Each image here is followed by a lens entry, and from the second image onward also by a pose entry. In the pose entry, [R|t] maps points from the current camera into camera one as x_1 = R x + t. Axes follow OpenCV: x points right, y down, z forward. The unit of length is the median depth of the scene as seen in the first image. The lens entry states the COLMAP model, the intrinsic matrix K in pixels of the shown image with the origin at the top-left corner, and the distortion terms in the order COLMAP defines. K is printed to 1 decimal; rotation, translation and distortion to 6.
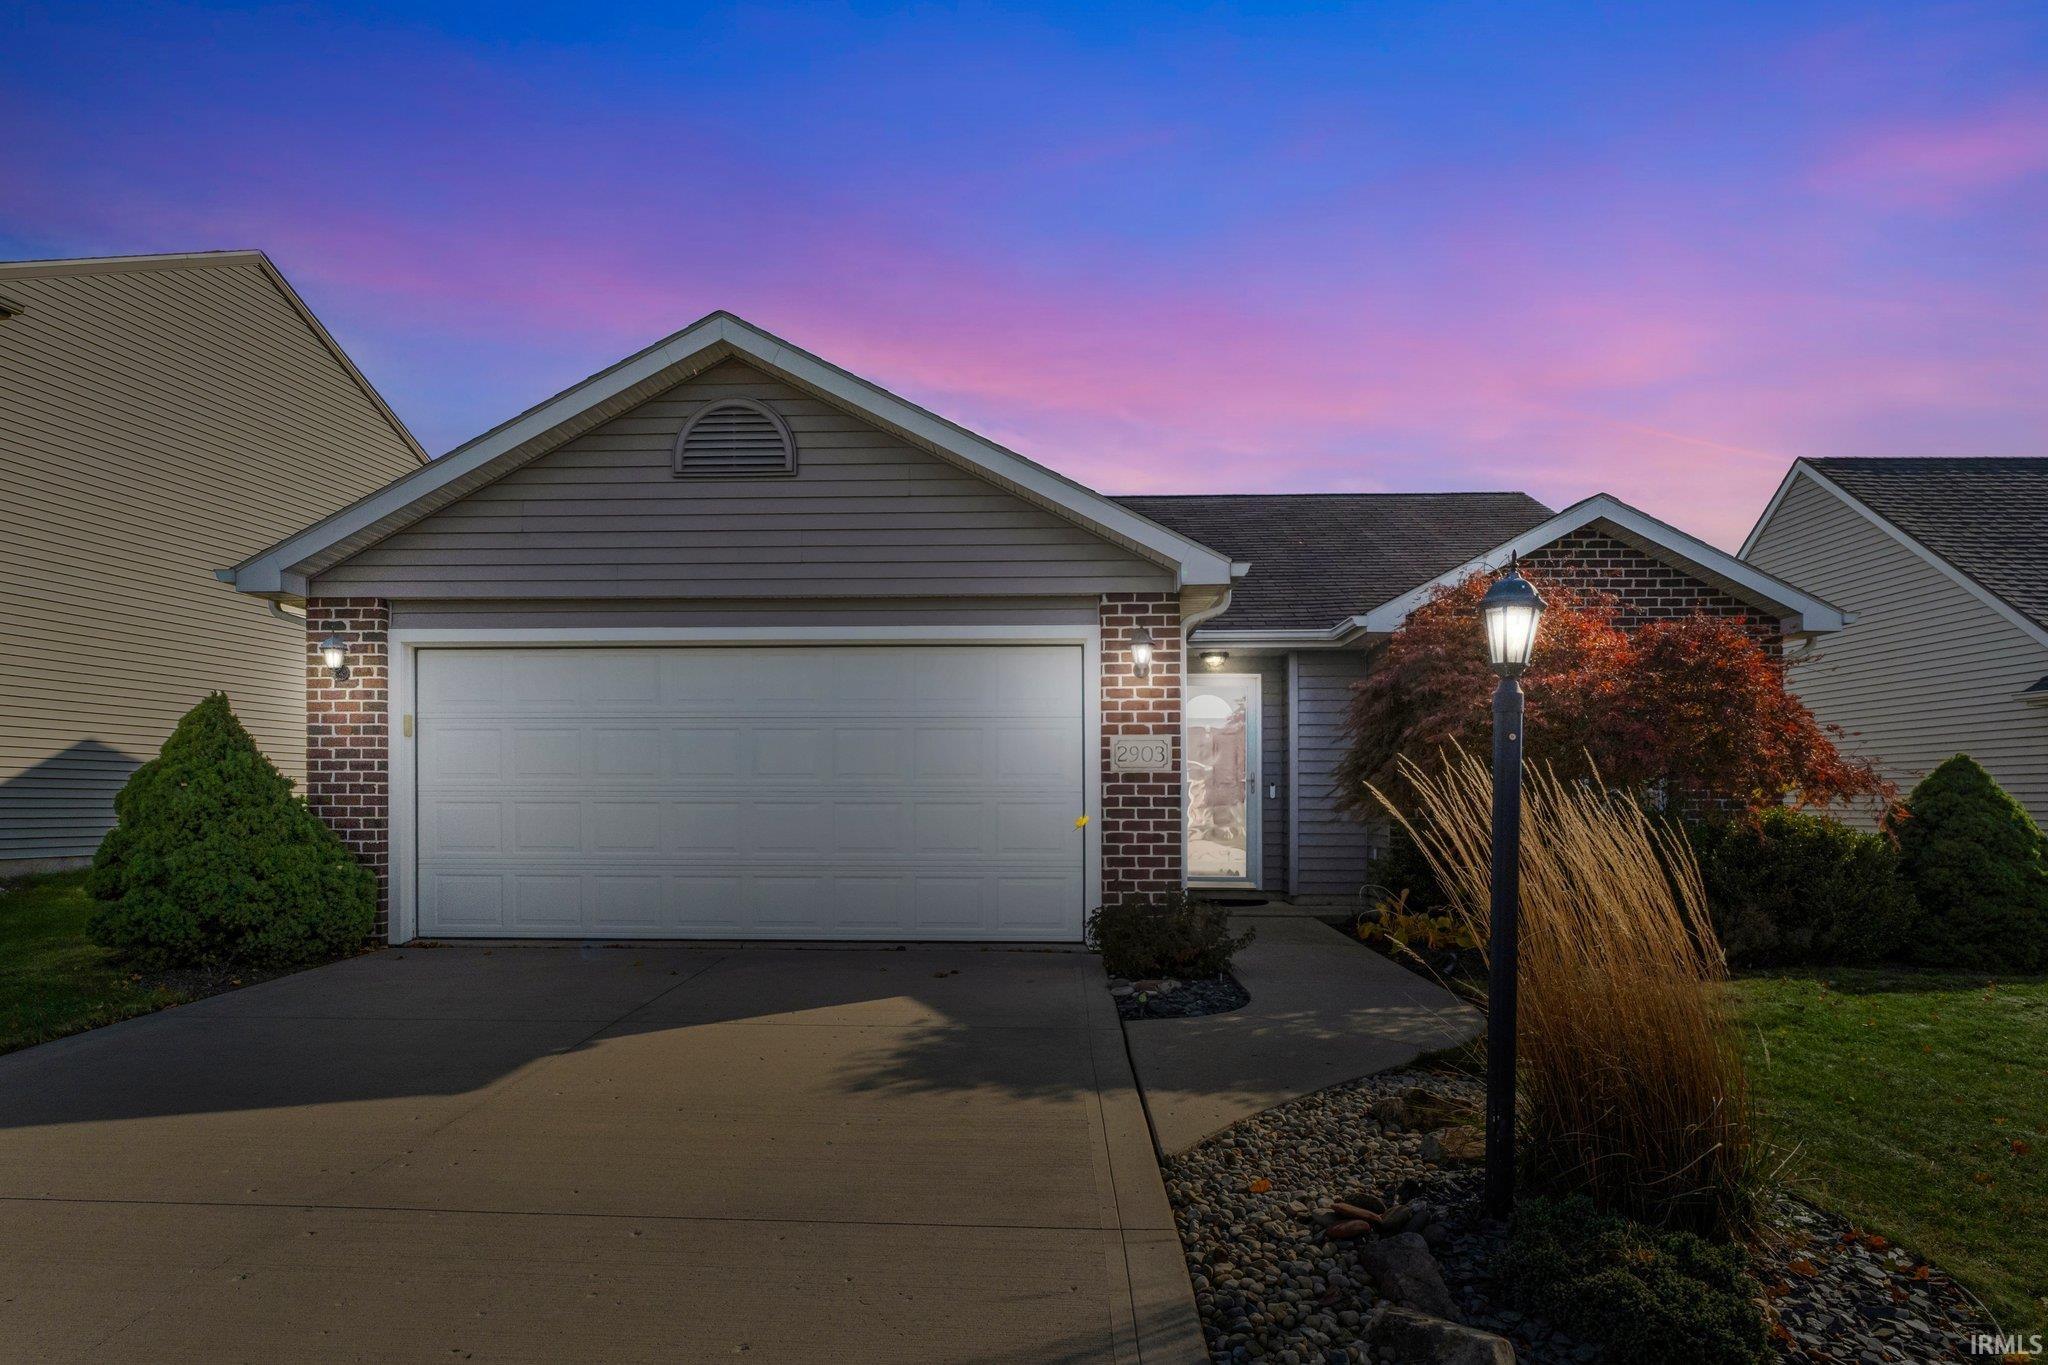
lens RADIAL K [[1203.5, 0, 1018.9], [0, 1203.5, 680.0], [0, 0, 1]] dist [-0.003007, 0.000773]
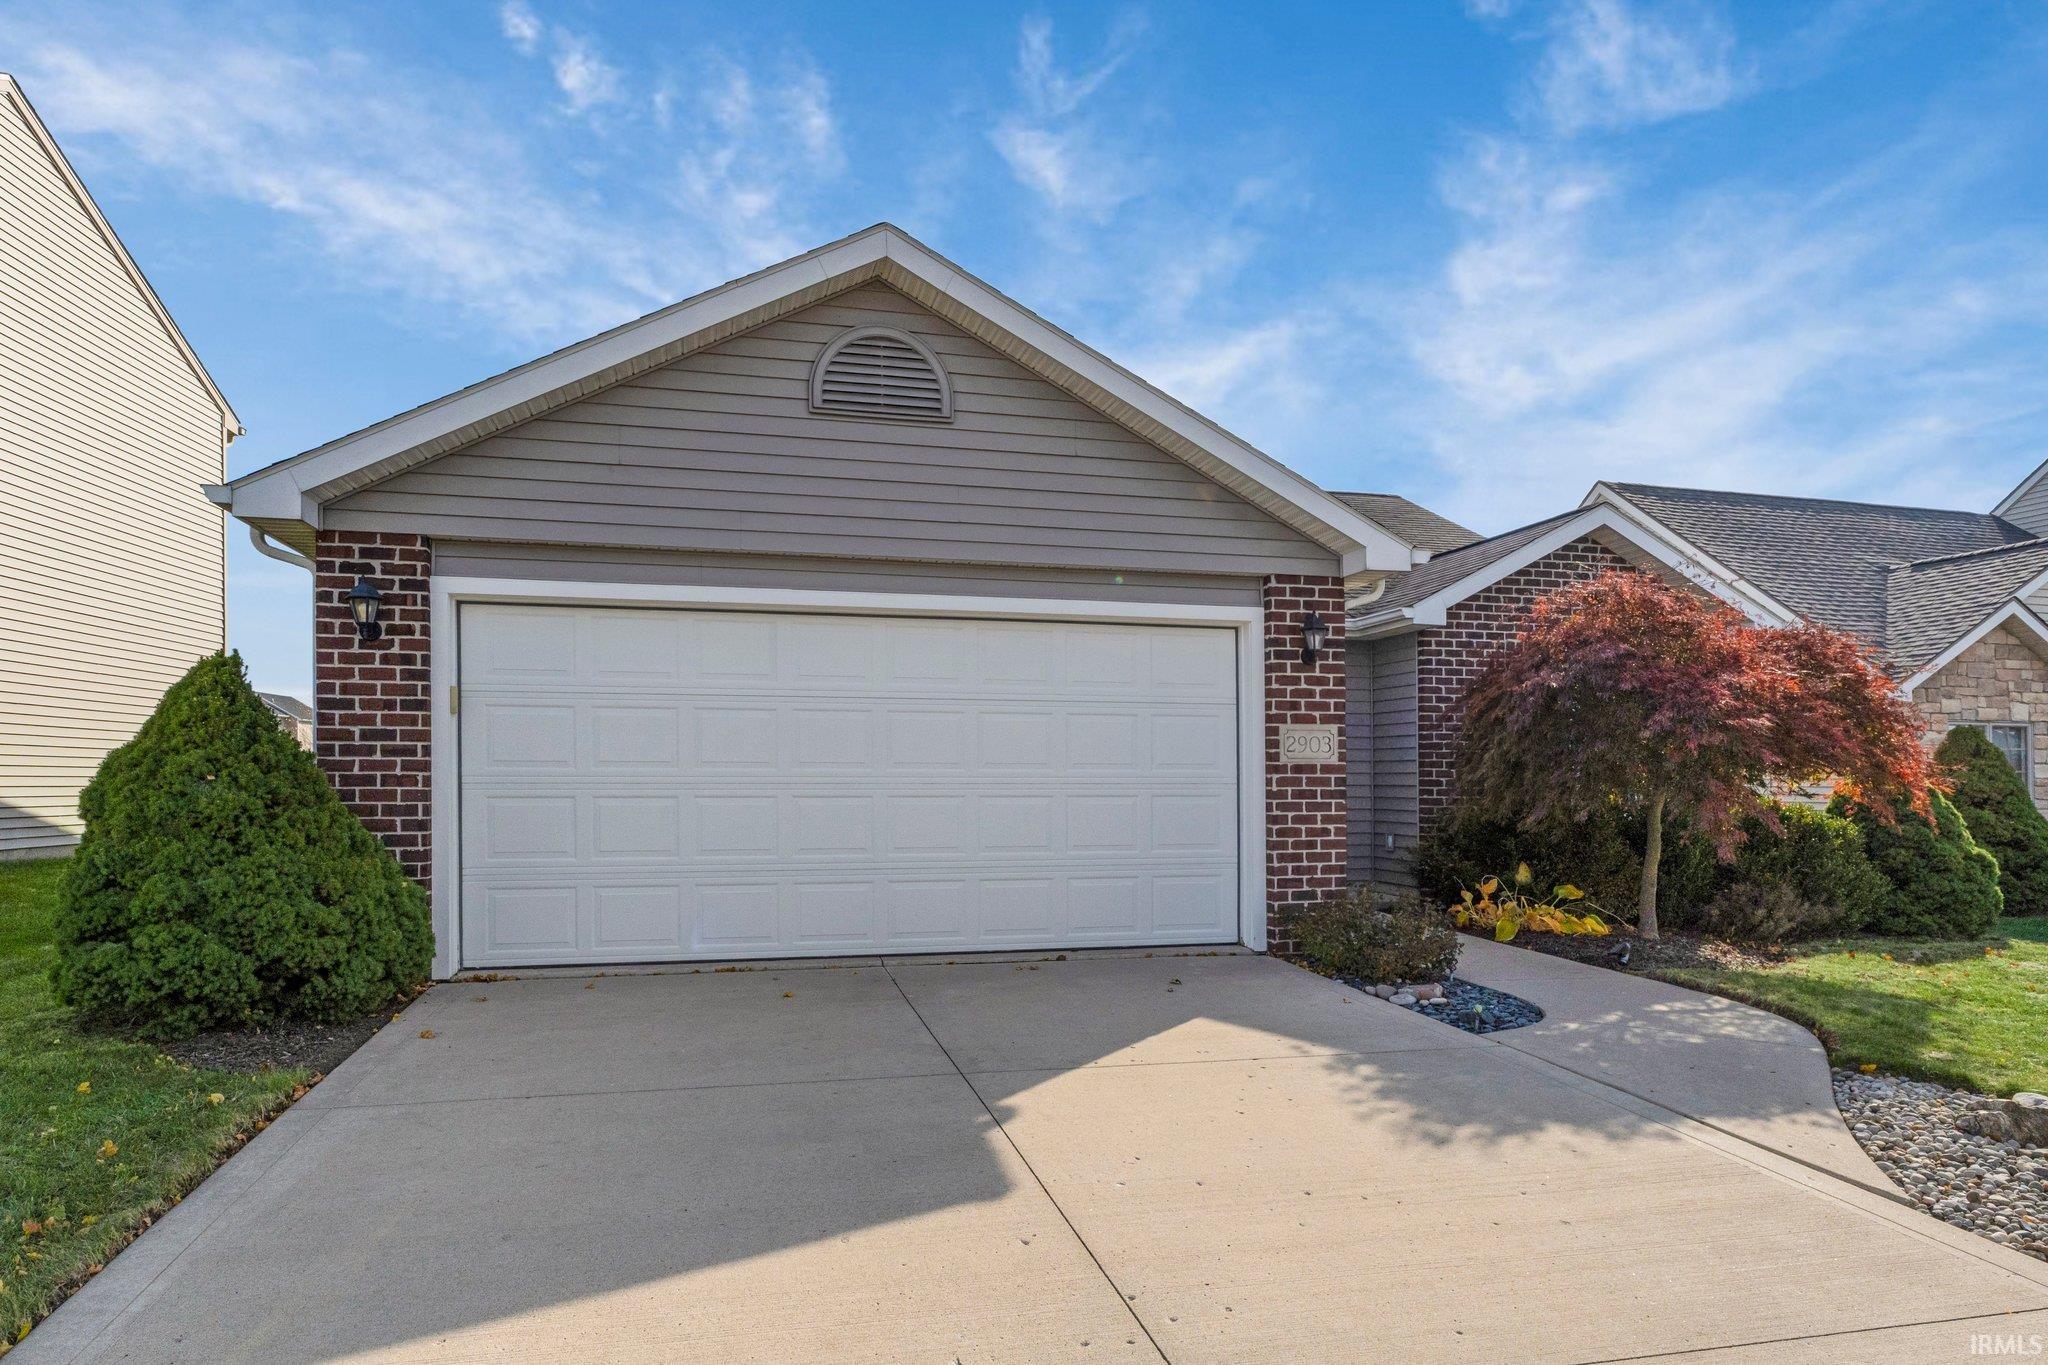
lens RADIAL K [[1203.5, 0, 1118.6], [0, 1203.5, 666.5], [0, 0, 1]] dist [-0.003007, 0.000773]
pose [[0.959811, 0.027111, 0.279333, -0.316893], [-0.028983, 0.999577, 0.002573, 0.001597], [-0.279145, -0.010565, 0.960191, 0.126891]]
